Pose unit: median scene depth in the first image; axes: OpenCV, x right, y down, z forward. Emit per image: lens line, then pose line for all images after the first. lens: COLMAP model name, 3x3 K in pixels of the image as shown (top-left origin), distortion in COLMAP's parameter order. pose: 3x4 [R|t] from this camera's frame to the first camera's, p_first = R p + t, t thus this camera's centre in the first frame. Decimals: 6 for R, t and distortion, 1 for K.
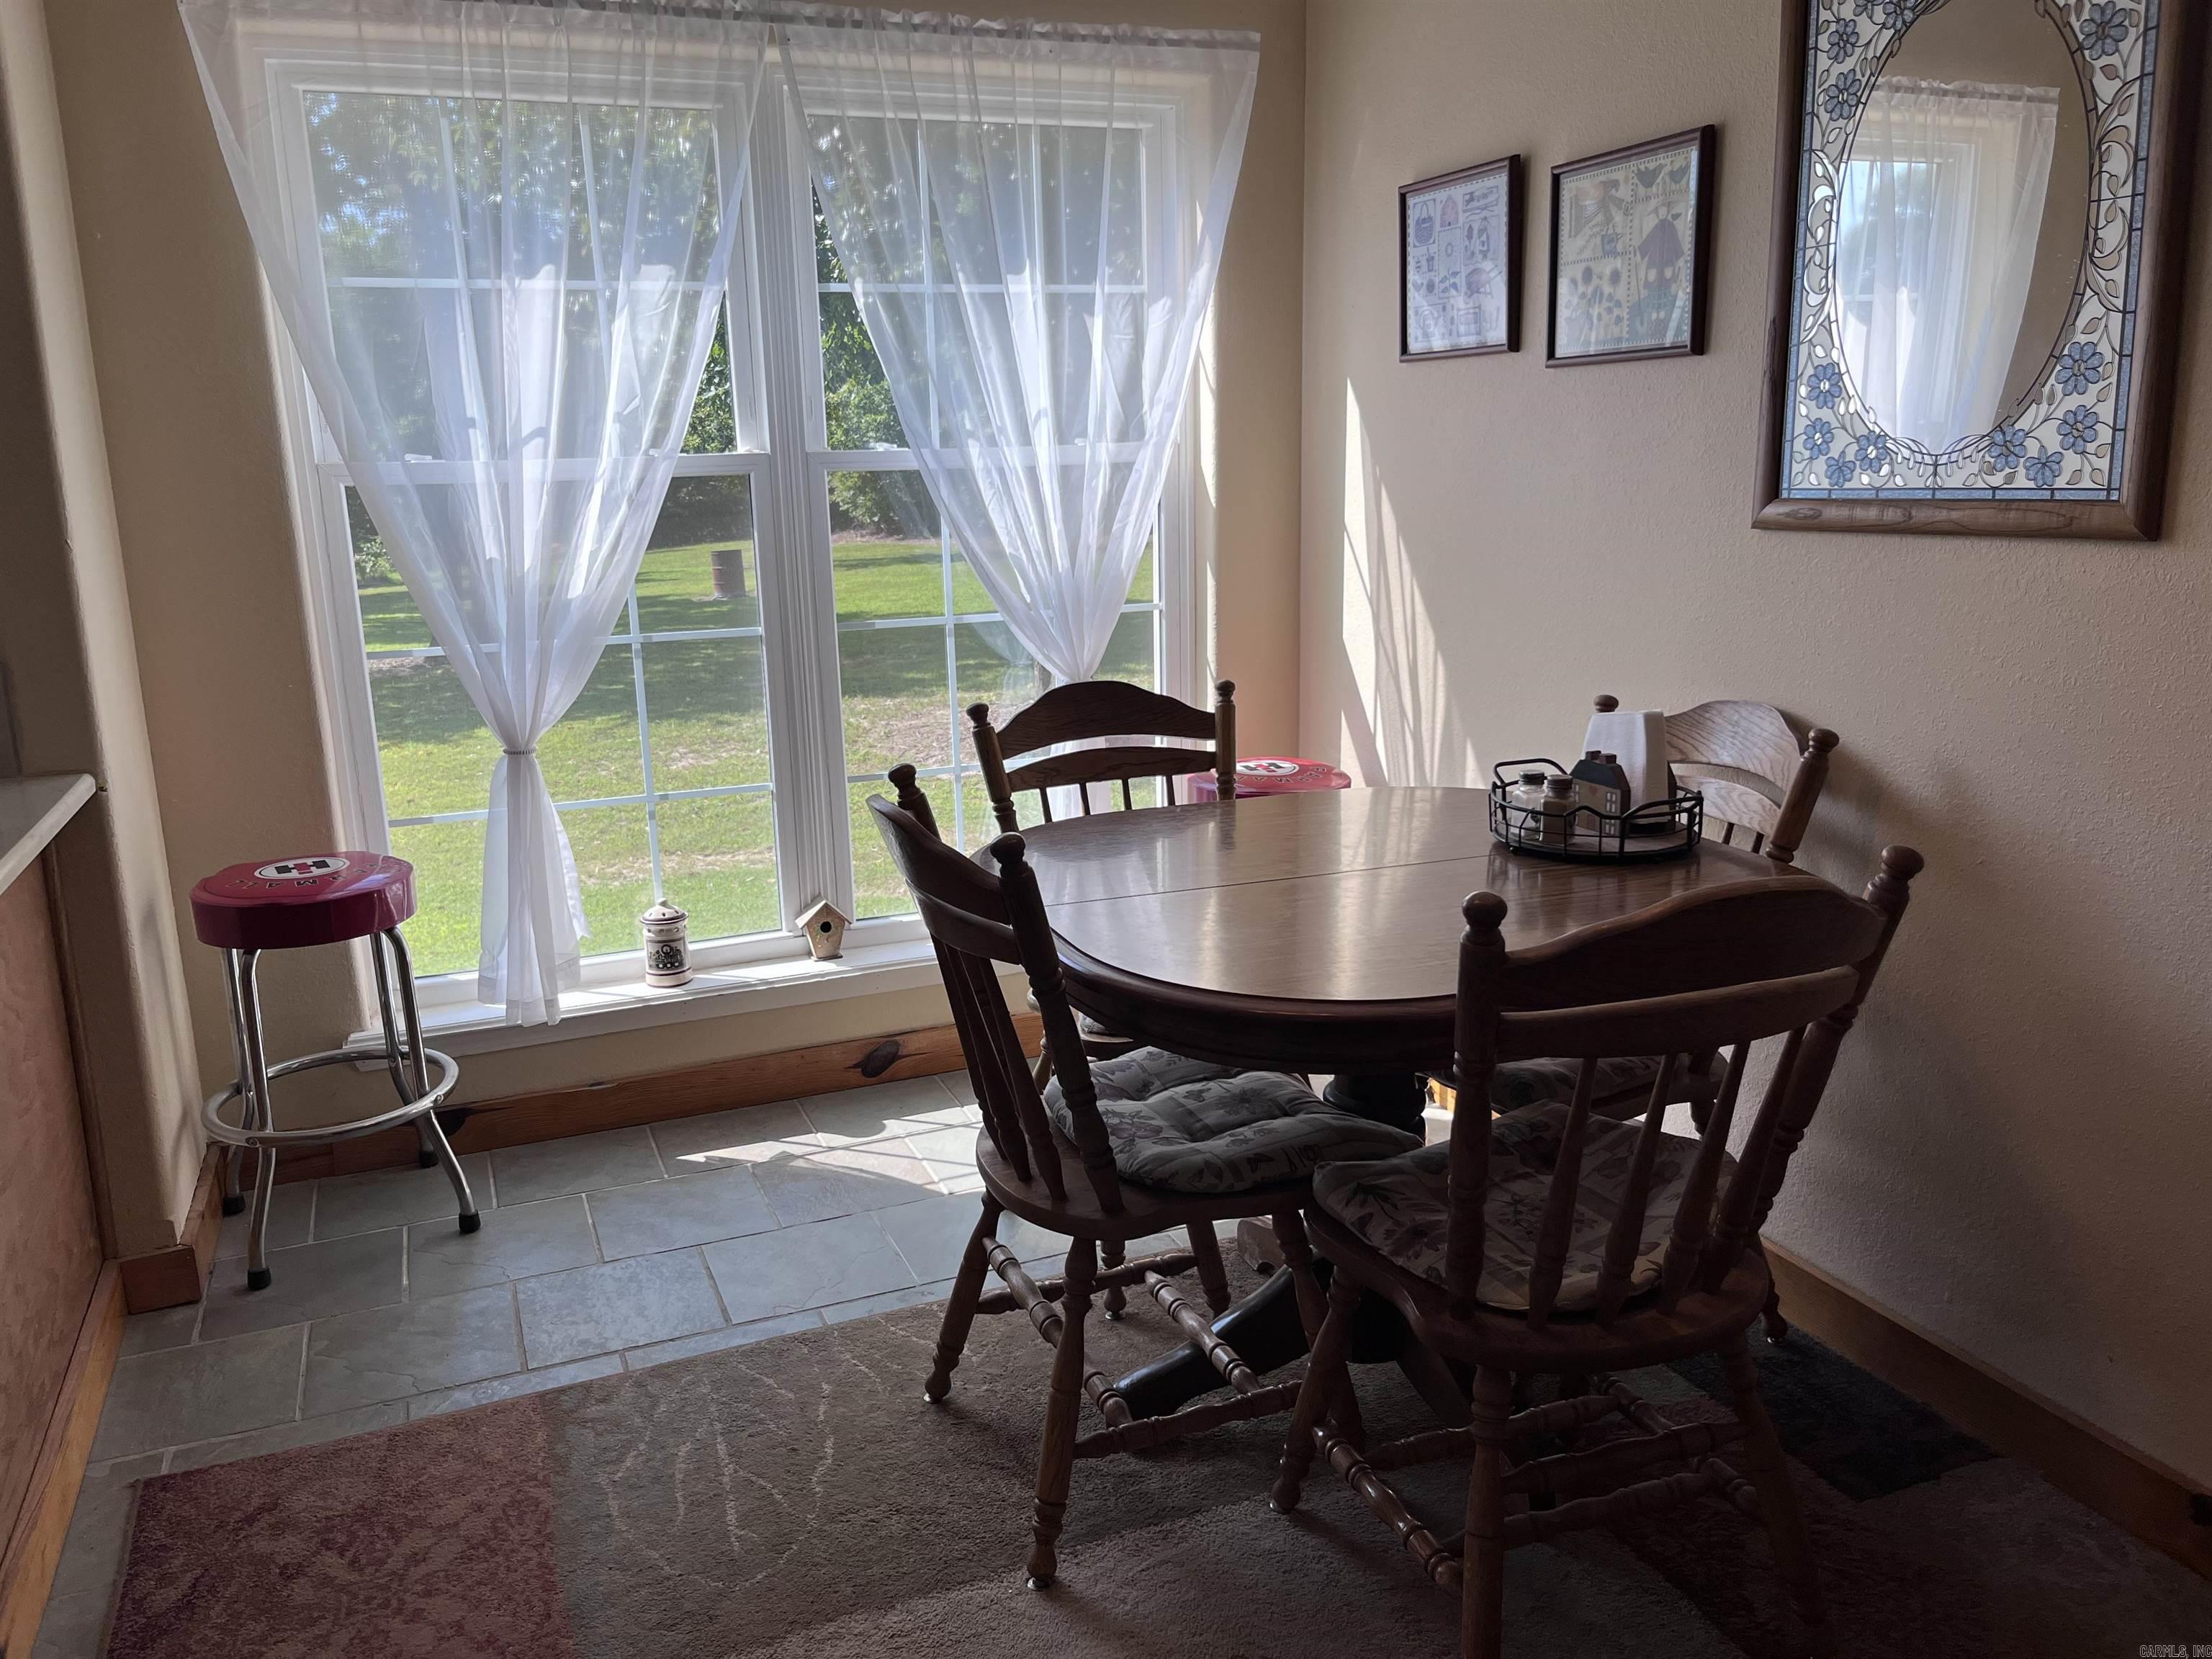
lens RADIAL K [[1664.3, 0, 1101.2], [0, 1664.3, 824.3], [0, 0, 1]] dist [0.010925, -0.026048]
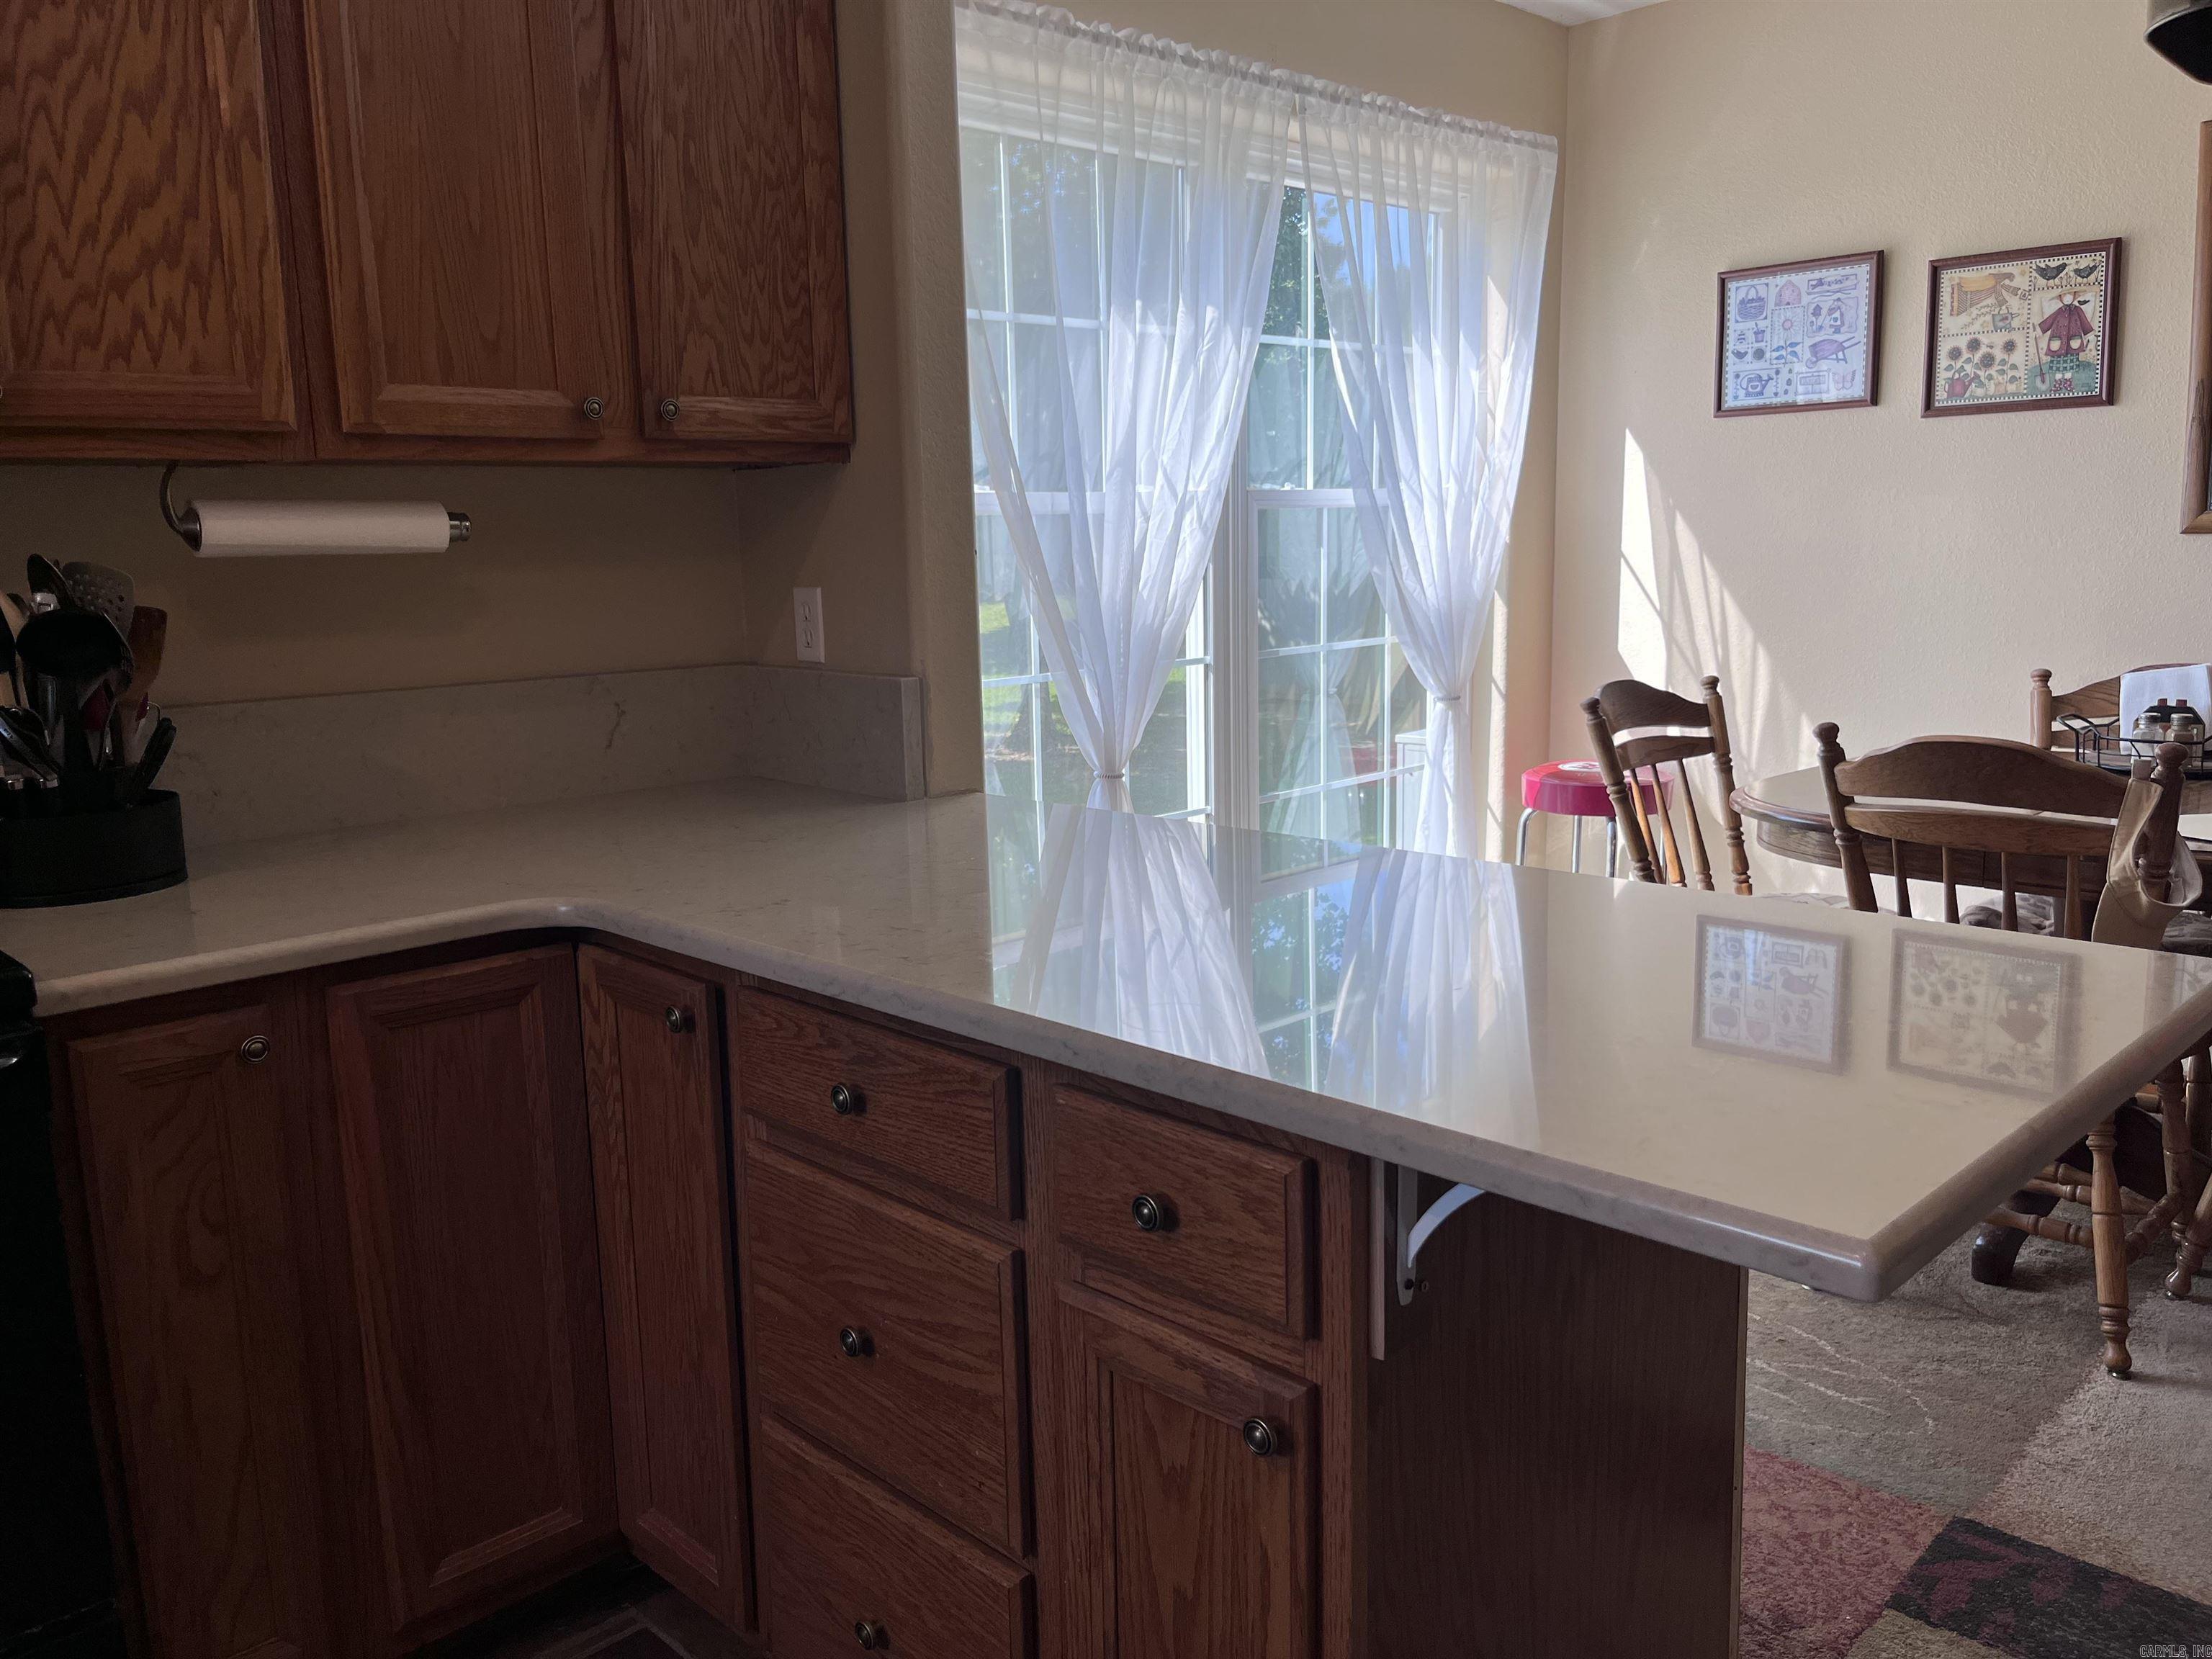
lens RADIAL K [[1664.3, 0, 1105.2], [0, 1664.3, 829.7], [0, 0, 1]] dist [0.010925, -0.026048]
pose [[0.926859, -0.072692, 0.368304, -0.763885], [0.092730, 0.995004, -0.036977, 0.025158], [-0.363776, 0.068425, 0.928970, 0.070894]]
